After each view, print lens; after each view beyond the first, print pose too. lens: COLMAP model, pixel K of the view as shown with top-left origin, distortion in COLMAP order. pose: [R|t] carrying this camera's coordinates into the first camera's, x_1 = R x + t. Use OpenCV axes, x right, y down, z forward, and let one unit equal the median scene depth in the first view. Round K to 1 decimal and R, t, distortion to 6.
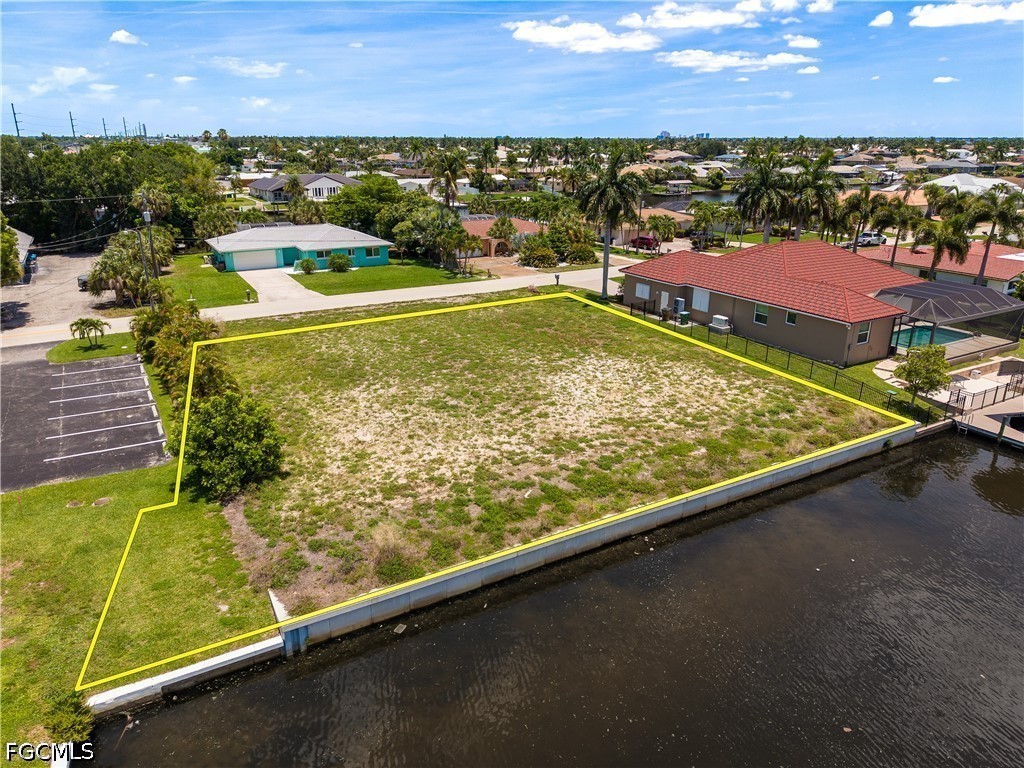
lens RADIAL K [[723.2, 0, 512.0], [0, 723.2, 384.0], [0, 0, 1]] dist [0.050026, -0.055174]
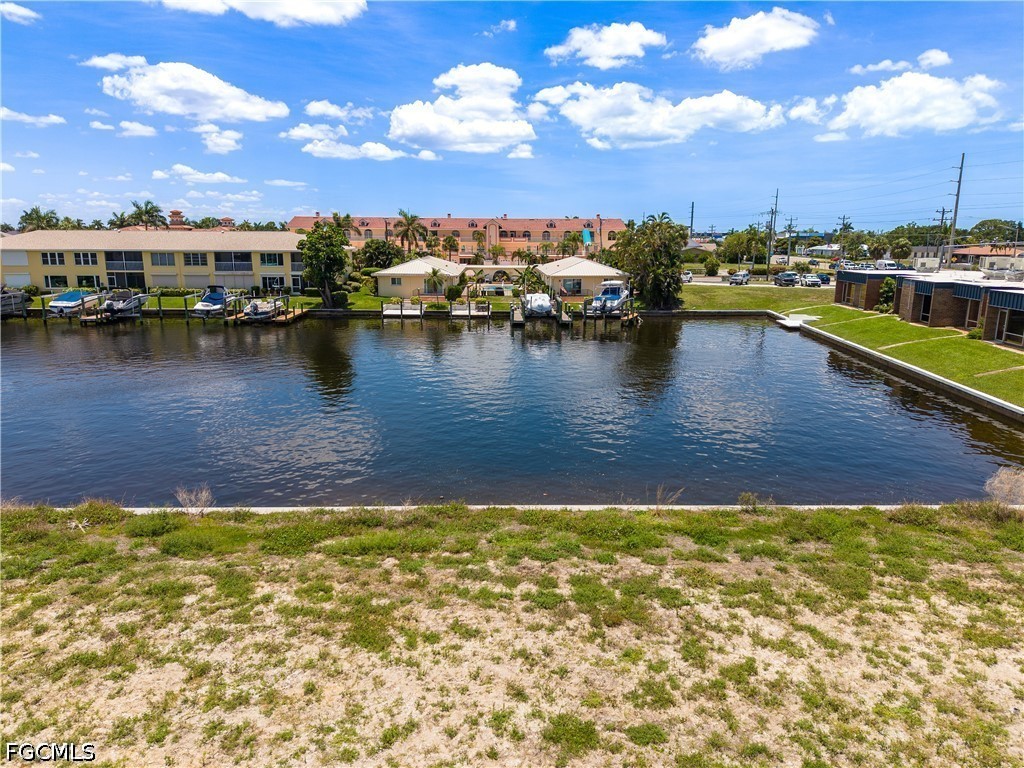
lens RADIAL K [[706.2, 0, 512.0], [0, 706.2, 384.0], [0, 0, 1]] dist [0.010479, -0.005292]
pose [[-0.879188, -0.098912, 0.466095, -0.041360], [0.151693, 0.869211, 0.470597, -0.180865], [-0.451683, 0.484446, -0.749196, 1.148119]]
